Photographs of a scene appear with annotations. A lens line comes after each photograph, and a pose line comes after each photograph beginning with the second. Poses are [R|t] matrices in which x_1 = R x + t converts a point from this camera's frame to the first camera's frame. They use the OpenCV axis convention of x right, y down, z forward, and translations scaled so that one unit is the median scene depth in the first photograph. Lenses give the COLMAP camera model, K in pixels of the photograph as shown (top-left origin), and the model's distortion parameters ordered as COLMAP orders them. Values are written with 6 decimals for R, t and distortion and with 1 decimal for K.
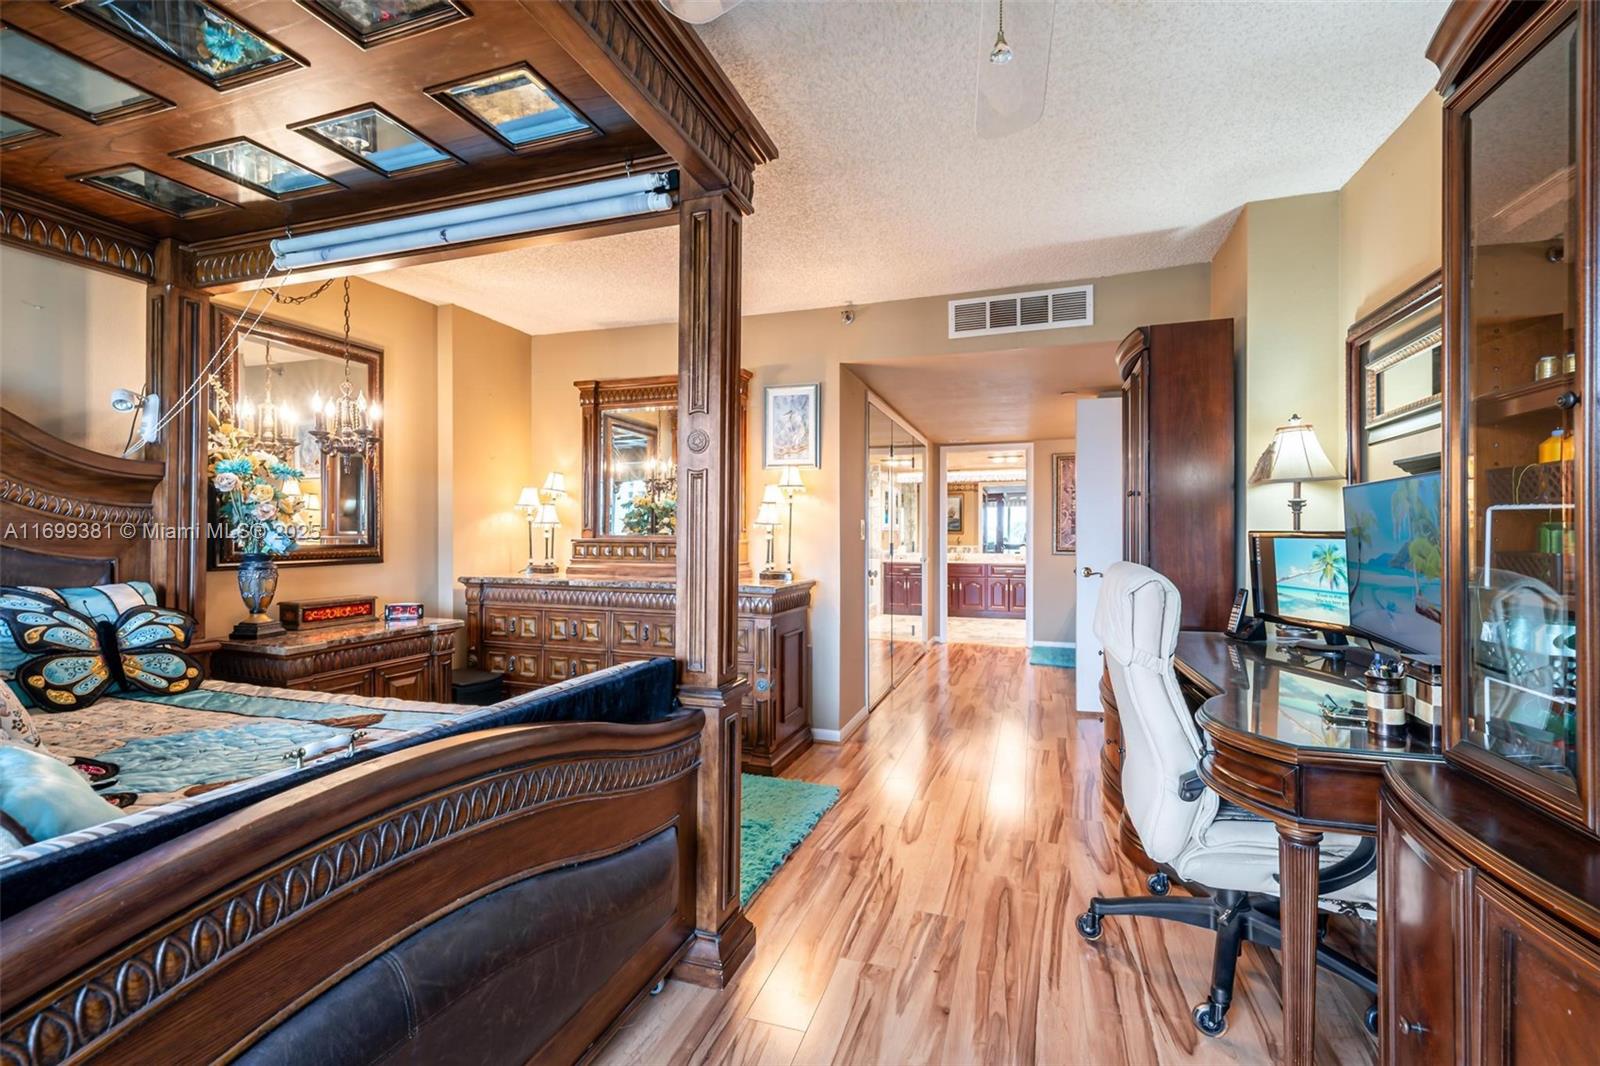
lens RADIAL K [[727.8, 0, 811.6], [0, 727.8, 524.1], [0, 0, 1]] dist [-0.002385, -0.000430]
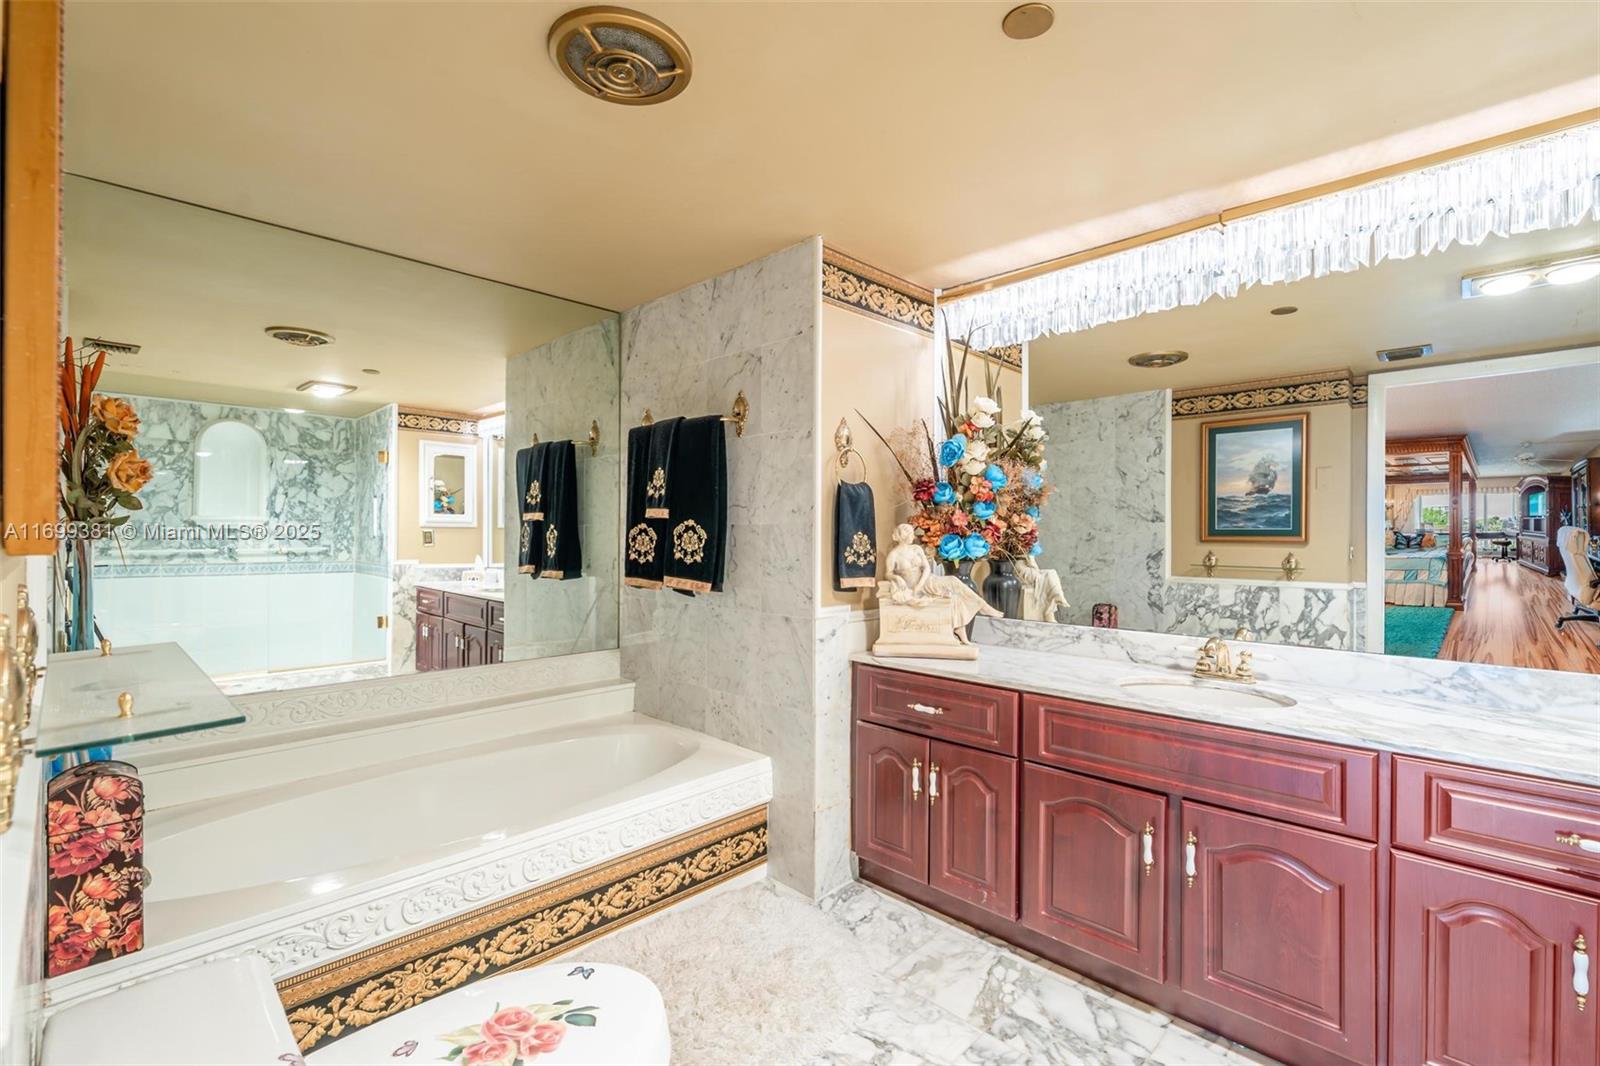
lens RADIAL K [[727.8, 0, 811.6], [0, 727.8, 524.1], [0, 0, 1]] dist [-0.002385, -0.000430]
pose [[0.899000, -0.003096, -0.437938, 0.142043], [0.001237, 0.999989, -0.004531, 0.005736], [0.437948, 0.003532, 0.898994, 0.578998]]
